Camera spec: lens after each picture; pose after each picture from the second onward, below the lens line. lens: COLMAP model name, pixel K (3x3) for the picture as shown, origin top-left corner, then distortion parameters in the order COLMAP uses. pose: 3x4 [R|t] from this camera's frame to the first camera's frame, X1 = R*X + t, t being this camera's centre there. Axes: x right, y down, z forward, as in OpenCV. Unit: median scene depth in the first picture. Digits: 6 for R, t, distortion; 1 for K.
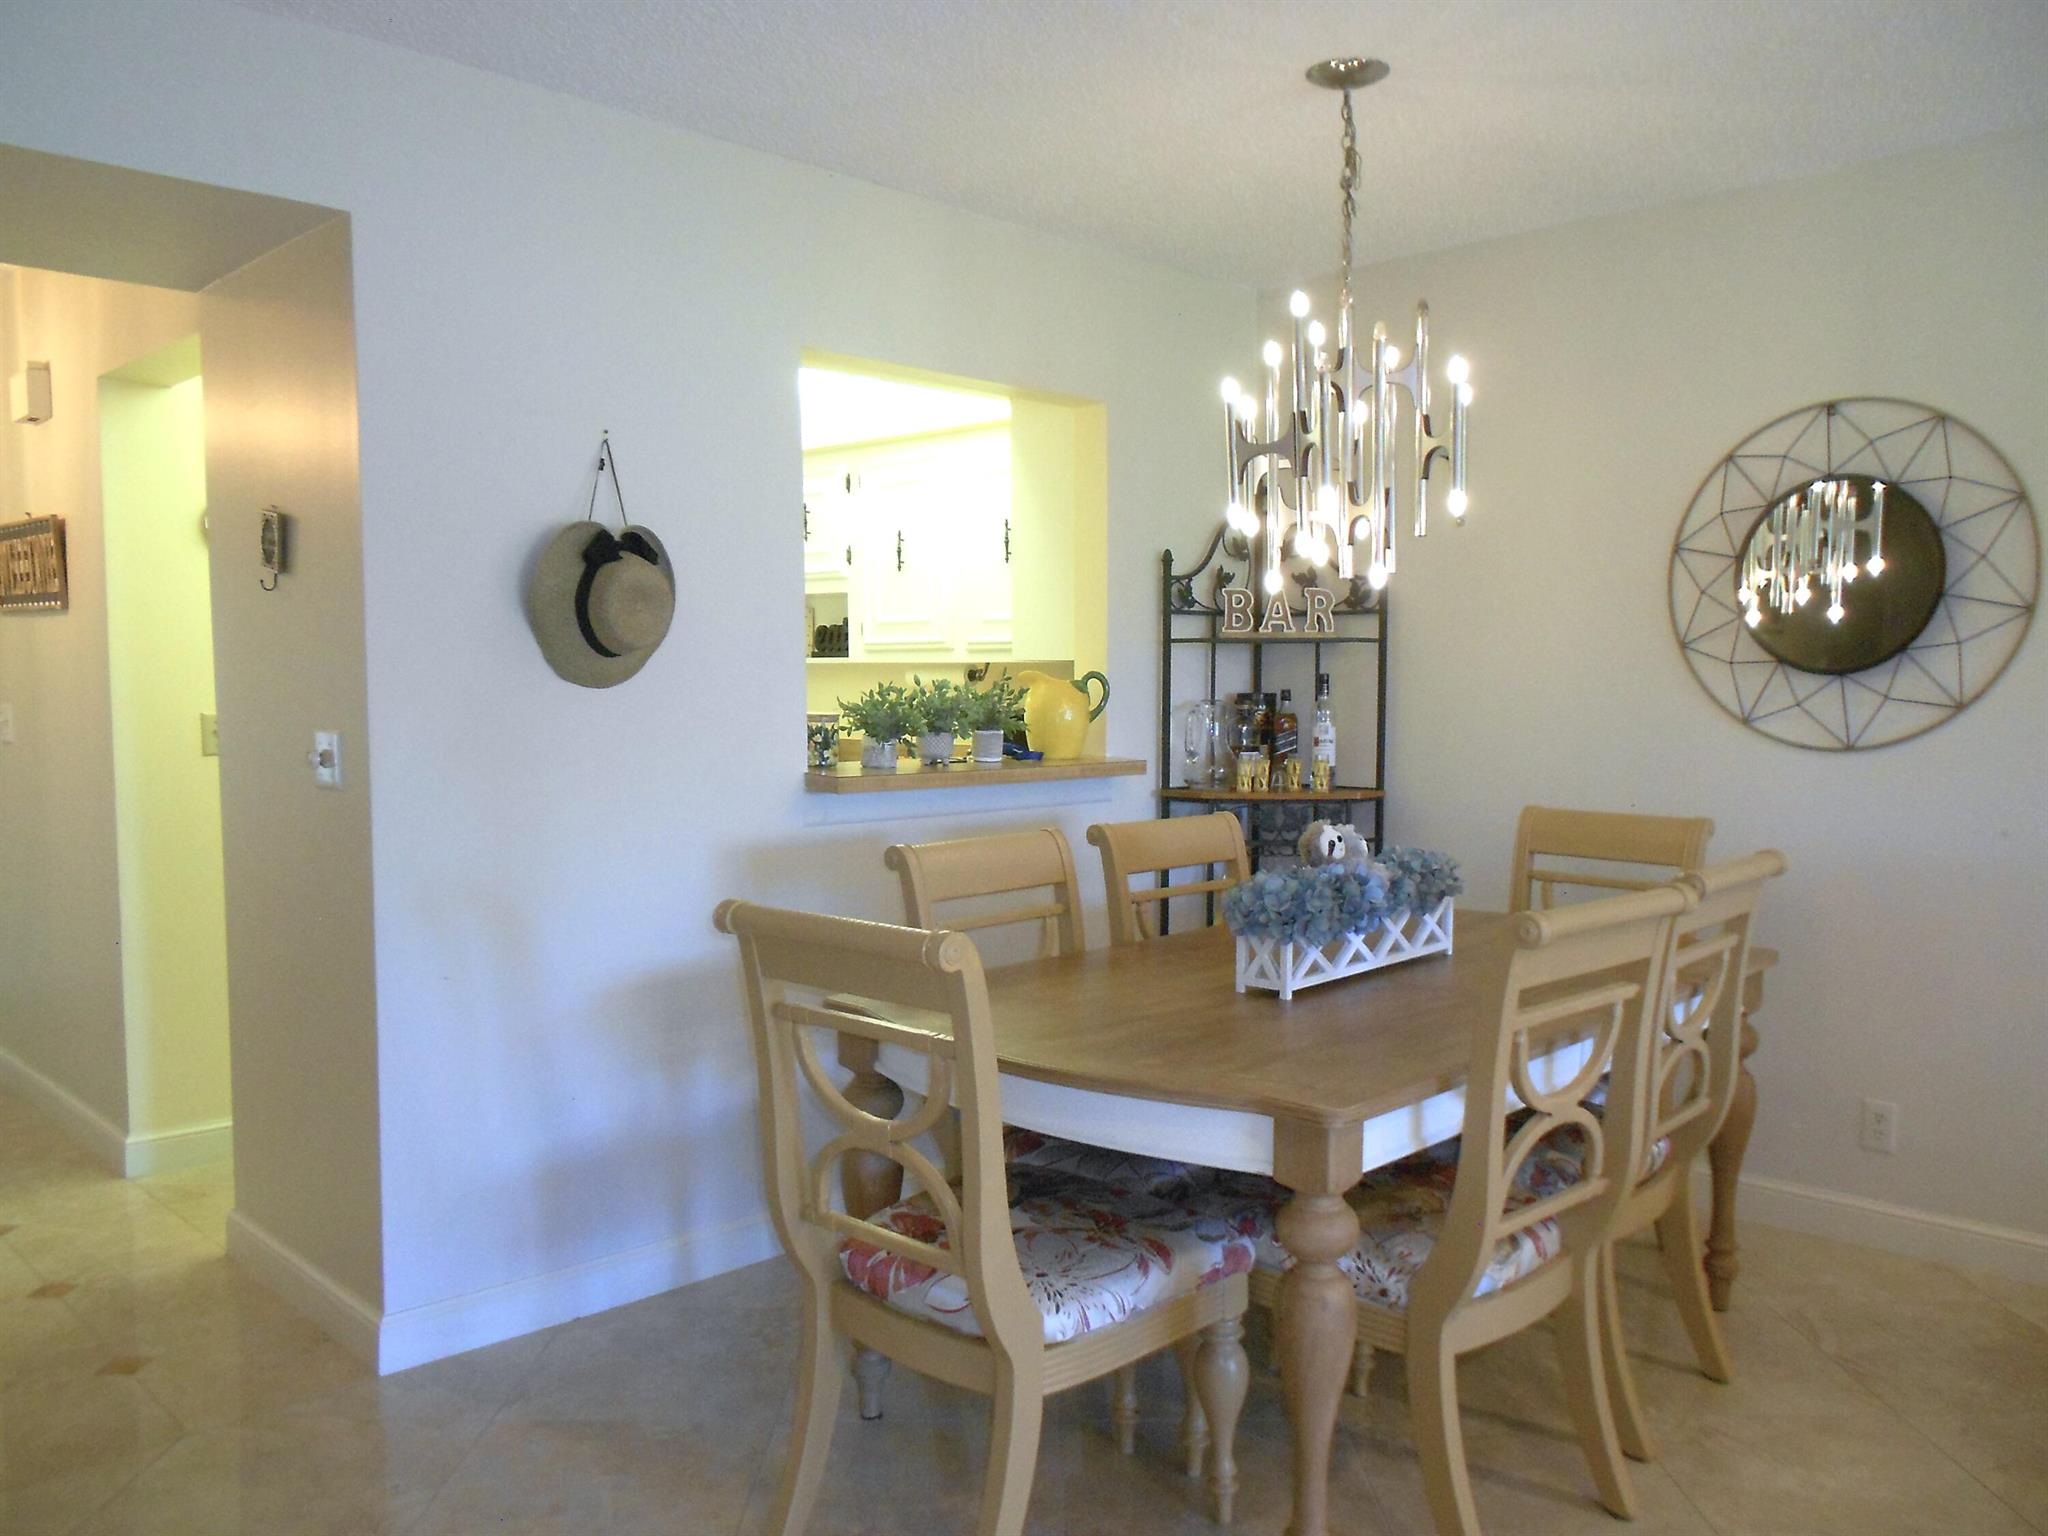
lens RADIAL K [[1547.9, 0, 1027.3], [0, 1547.9, 766.5], [0, 0, 1]] dist [-0.003628, -0.001125]
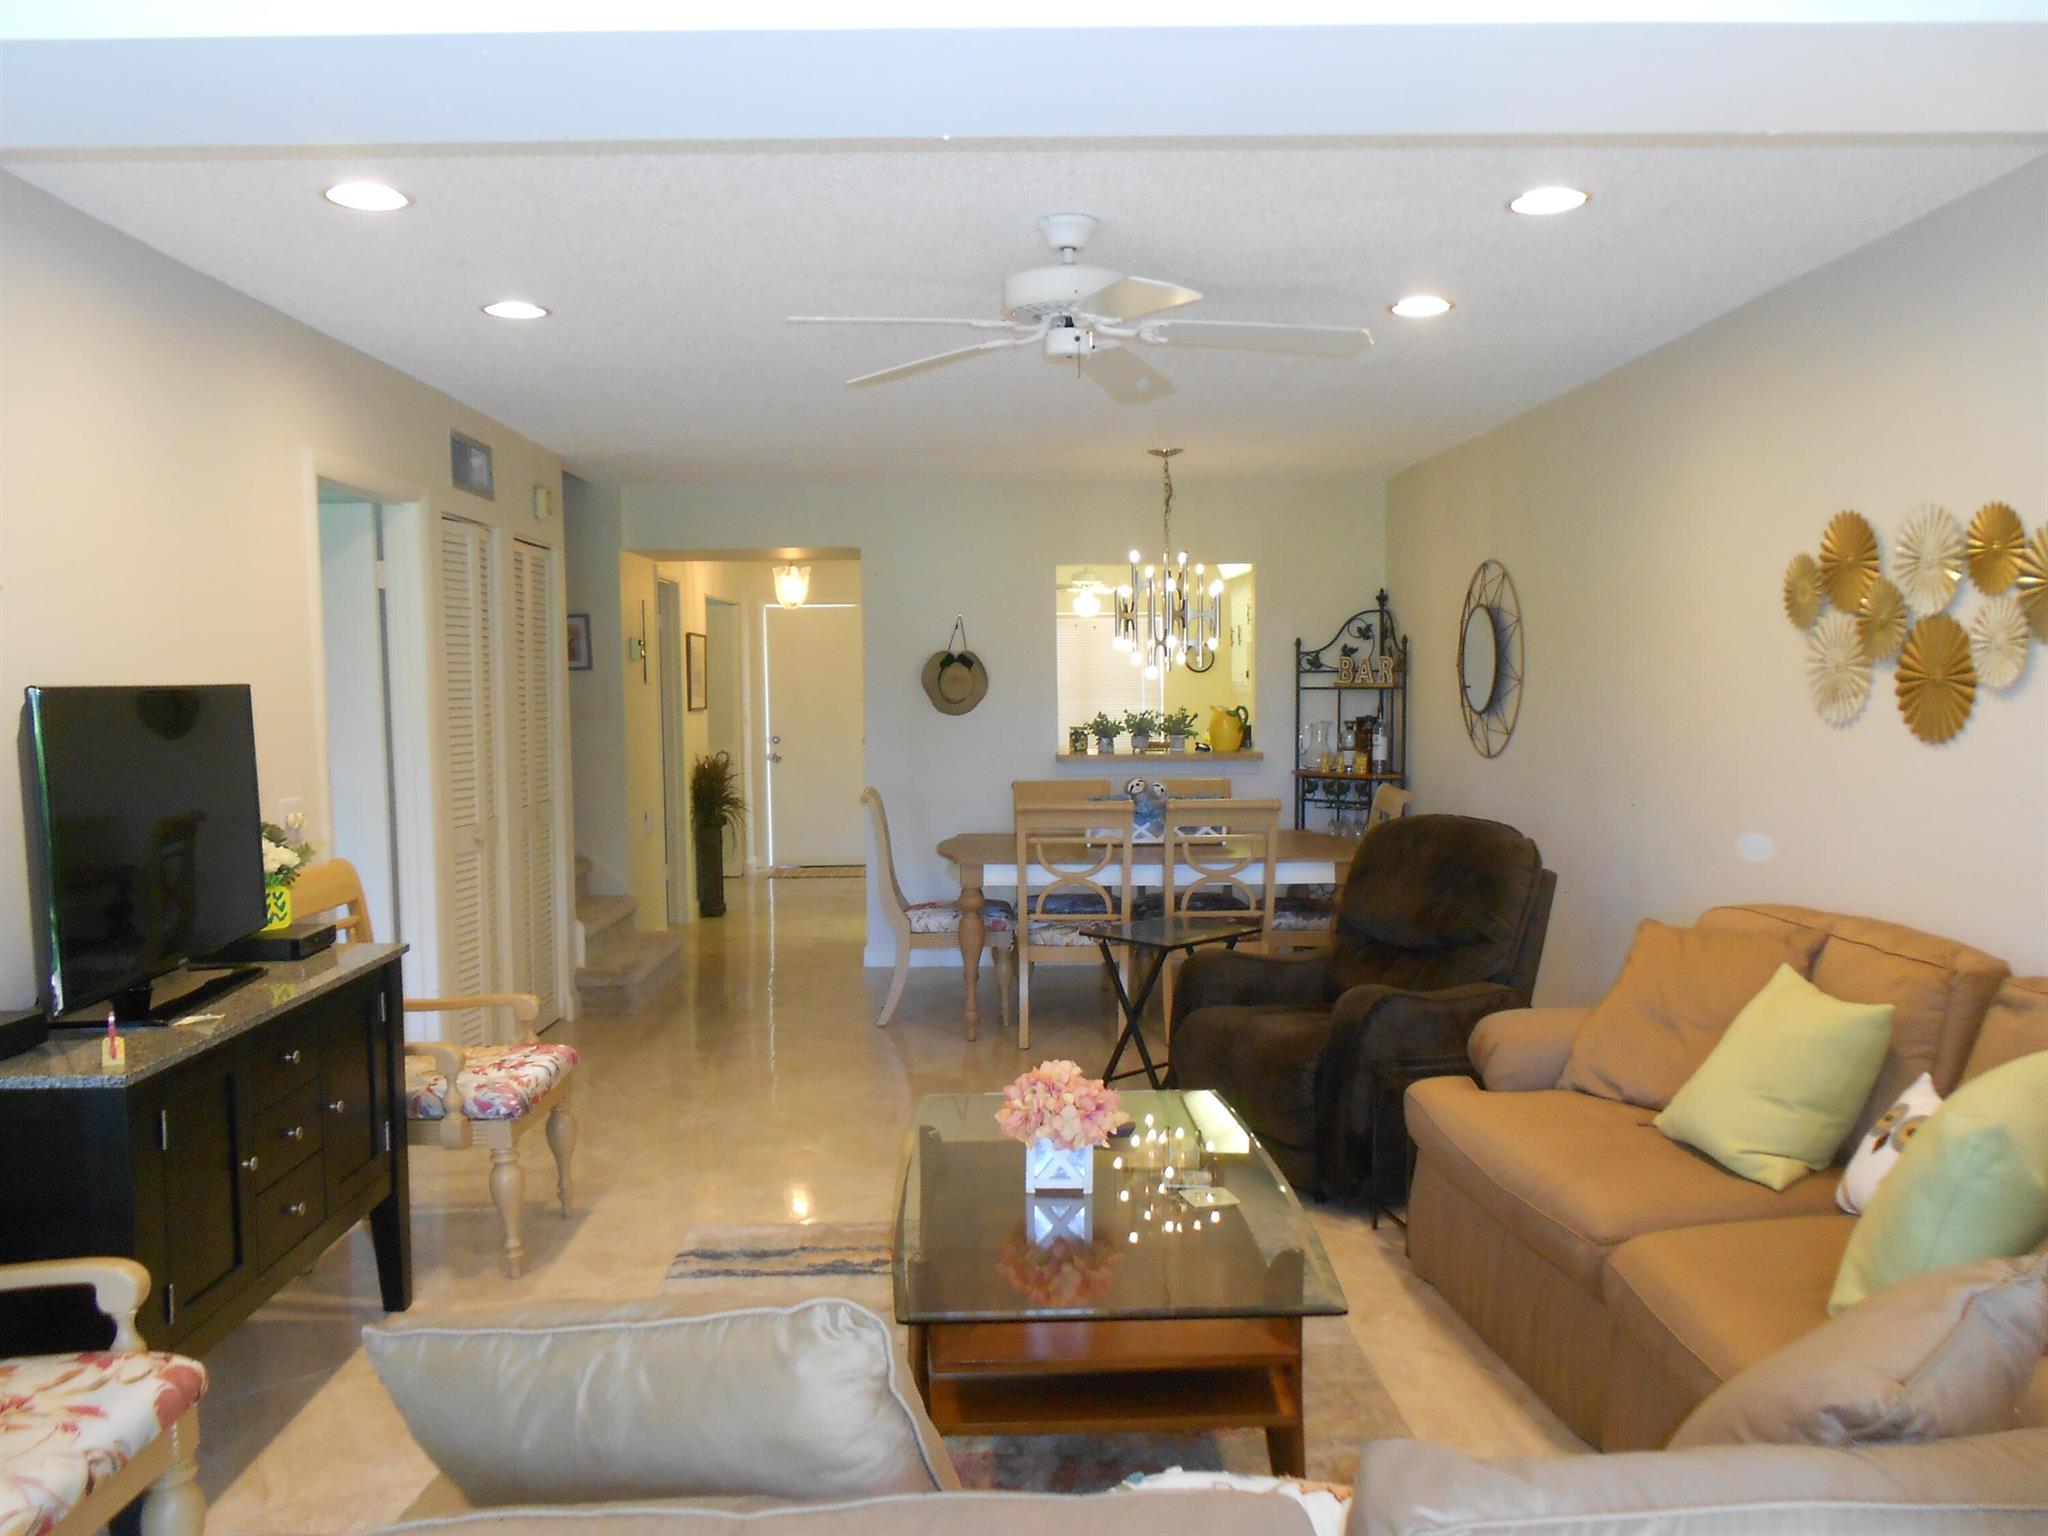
lens RADIAL K [[1547.9, 0, 1023.5], [0, 1547.9, 773.2], [0, 0, 1]] dist [-0.003628, -0.001125]
pose [[0.728408, 0.037199, -0.684133, 1.100010], [-0.031163, 0.999290, 0.021155, -0.009888], [0.684434, 0.005910, 0.729051, -0.541639]]
